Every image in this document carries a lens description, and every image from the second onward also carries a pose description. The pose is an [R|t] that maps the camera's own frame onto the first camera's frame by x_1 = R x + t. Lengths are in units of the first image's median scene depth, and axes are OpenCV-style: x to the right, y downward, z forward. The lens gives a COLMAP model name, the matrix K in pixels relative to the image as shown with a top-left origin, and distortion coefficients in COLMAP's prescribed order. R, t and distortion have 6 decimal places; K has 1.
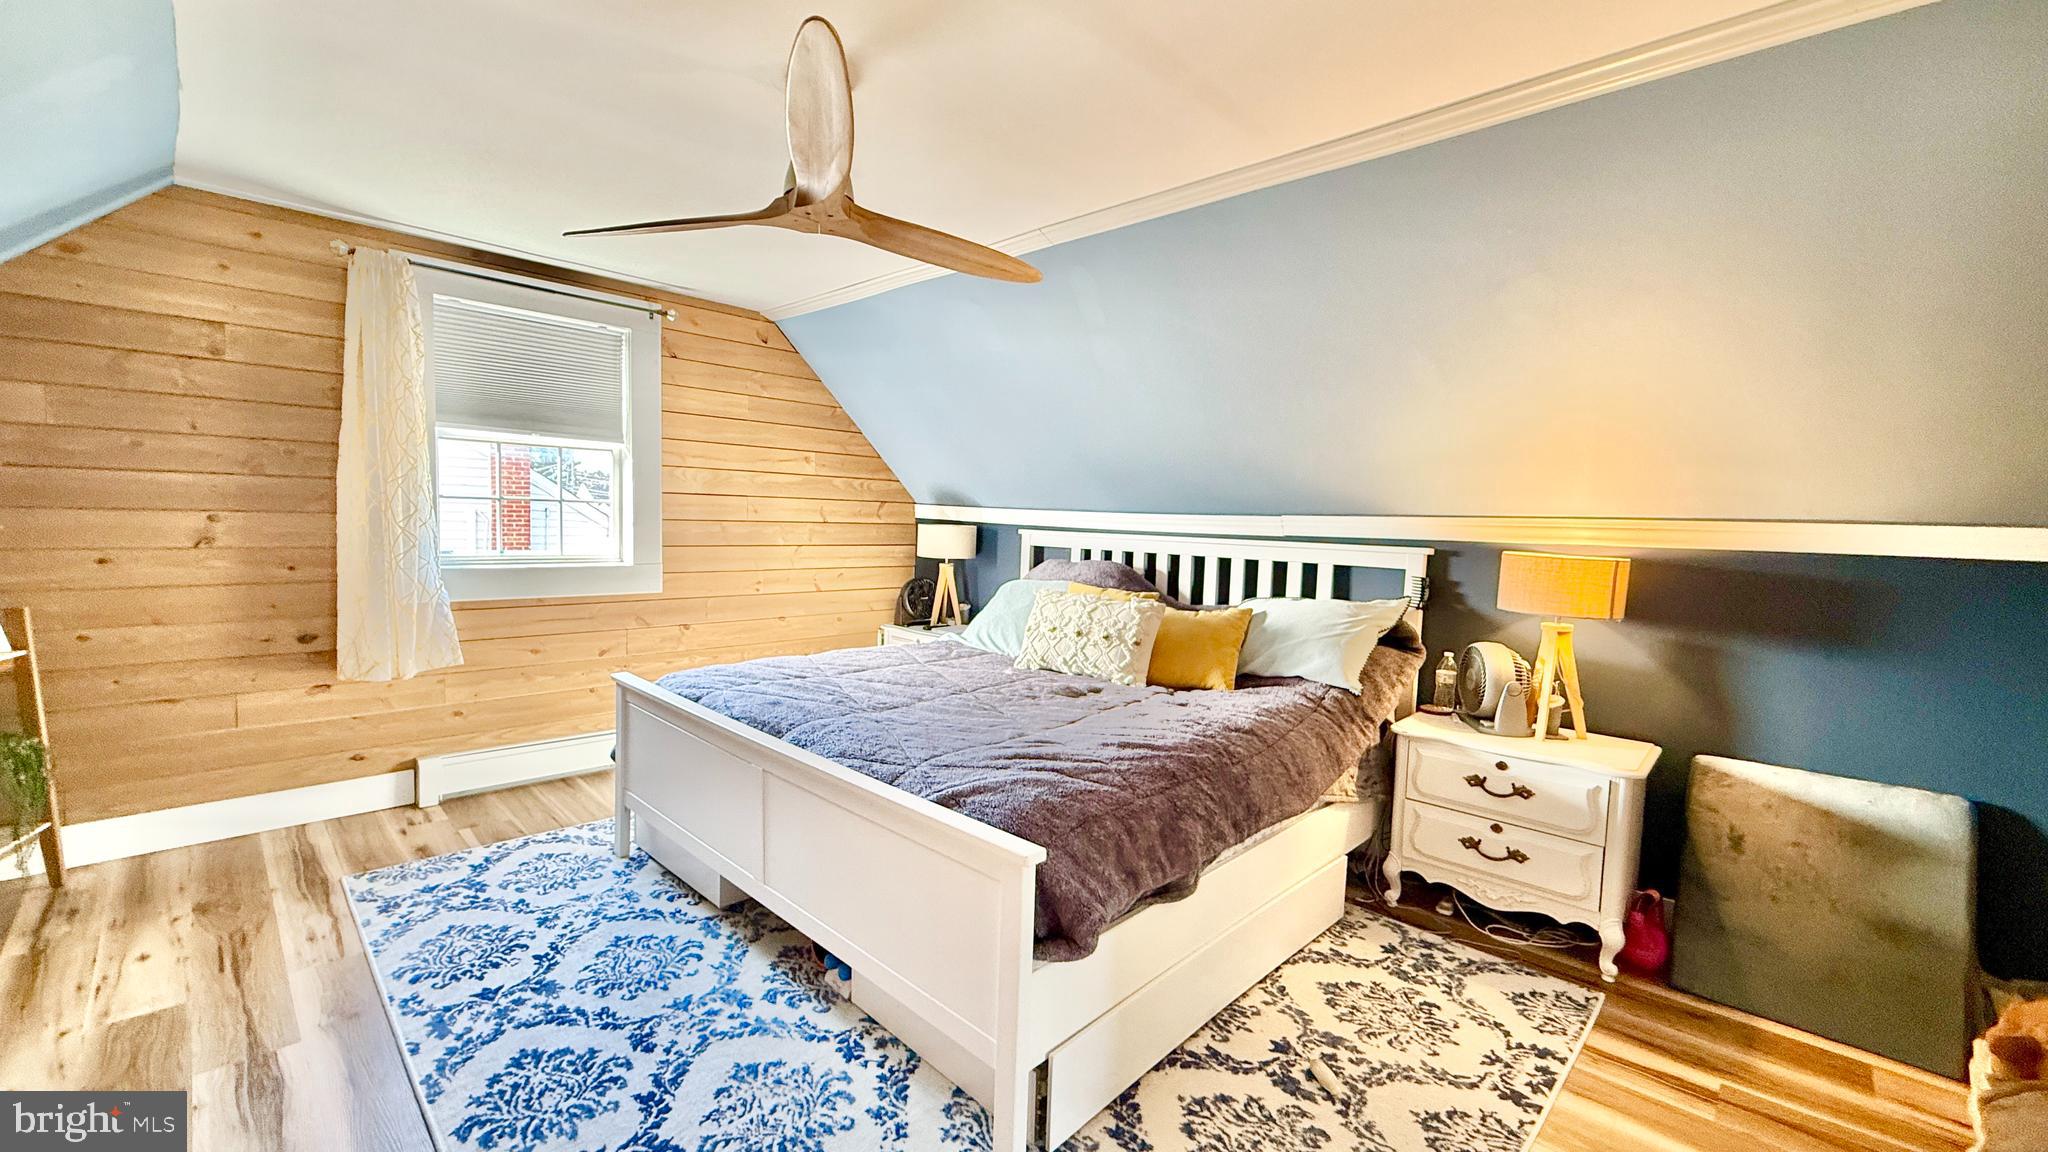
lens RADIAL K [[807.4, 0, 1020.5], [0, 807.4, 571.1], [0, 0, 1]] dist [-0.001233, -0.000049]
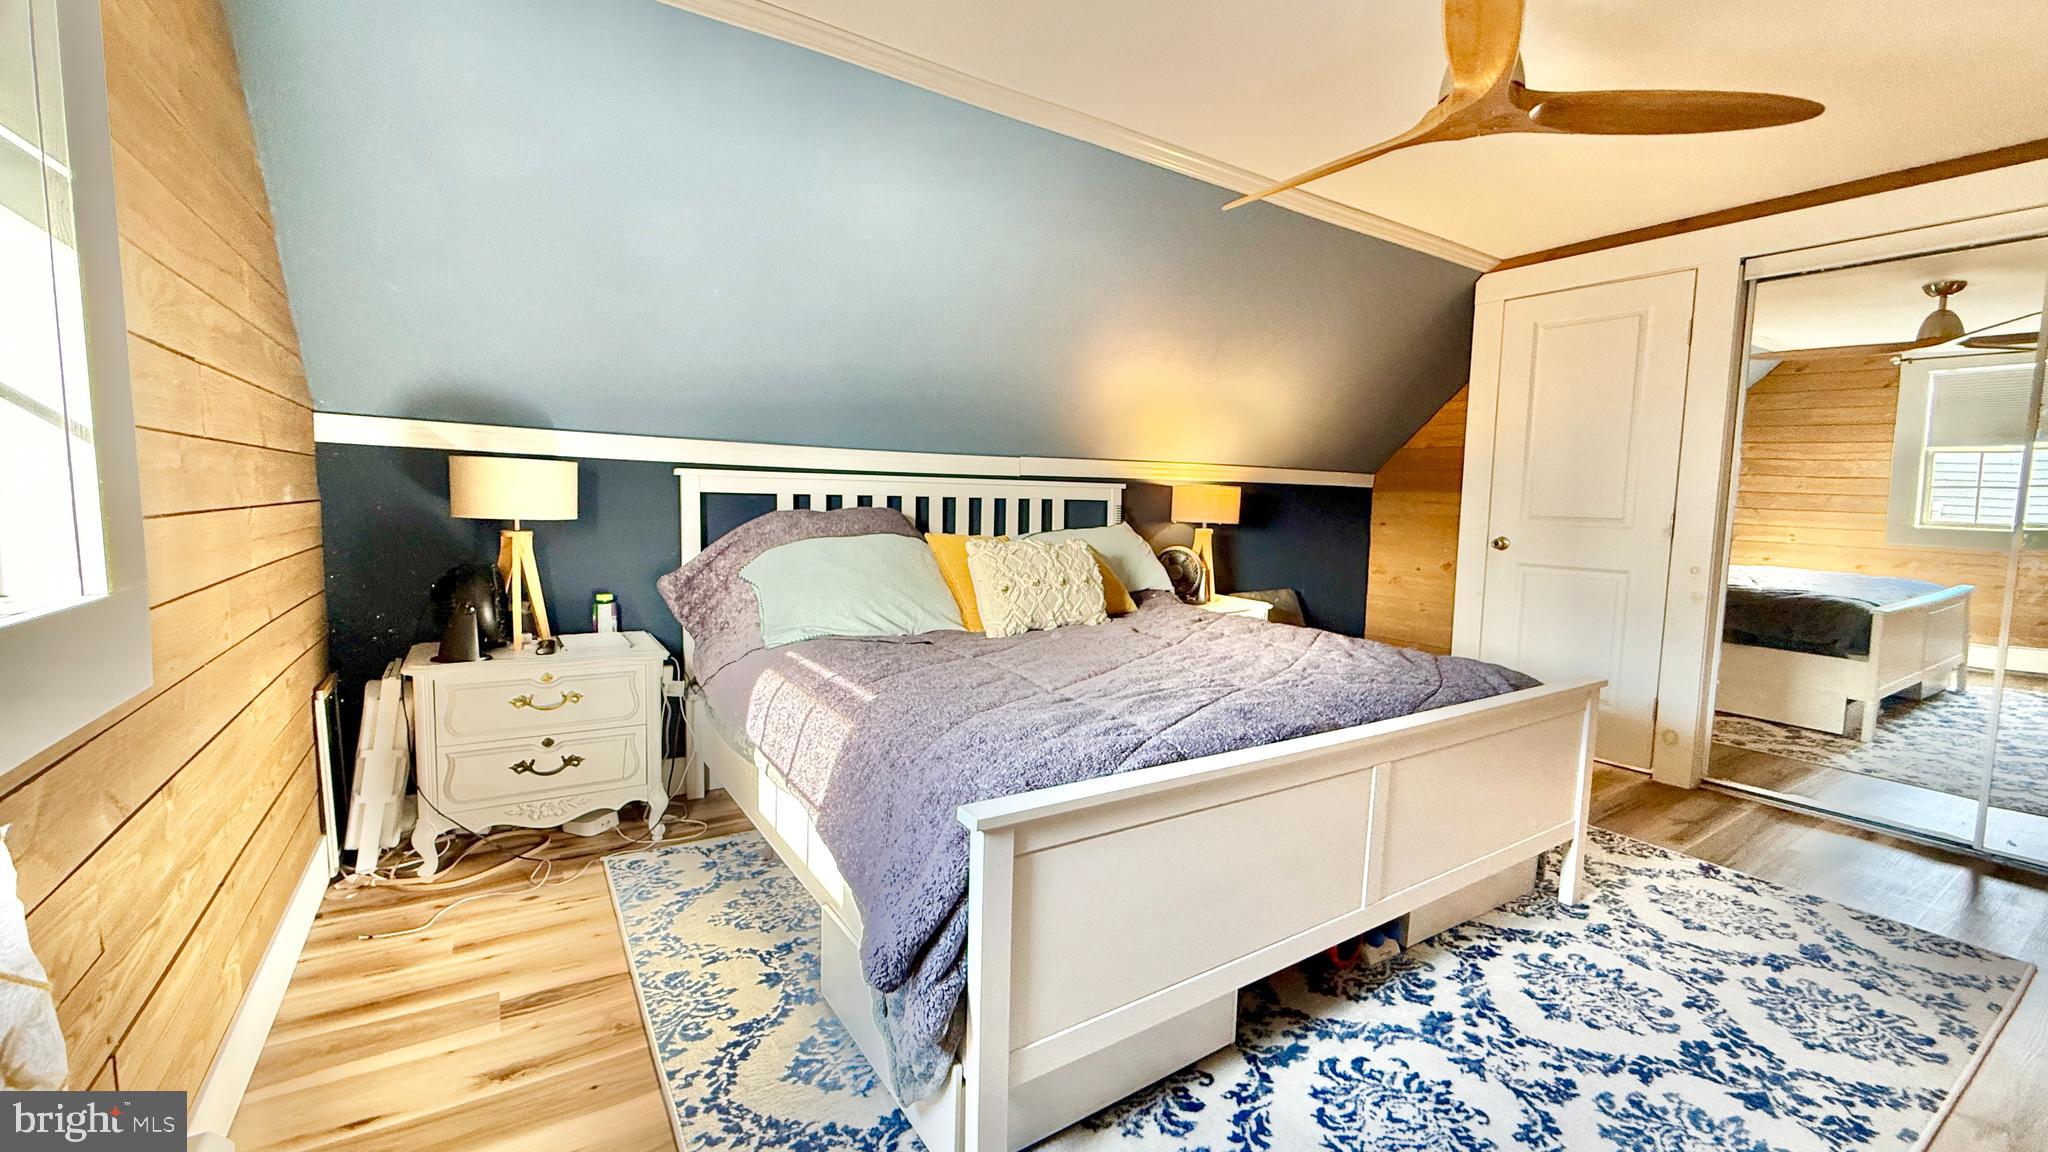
lens RADIAL K [[773.6, 0, 1023.0], [0, 773.6, 544.2], [0, 0, 1]] dist [0.007829, 0.000253]
pose [[0.245405, -0.111142, 0.963028, -1.234656], [0.031979, 0.993794, 0.106543, -0.107524], [-0.968893, 0.004651, 0.247437, 1.224485]]
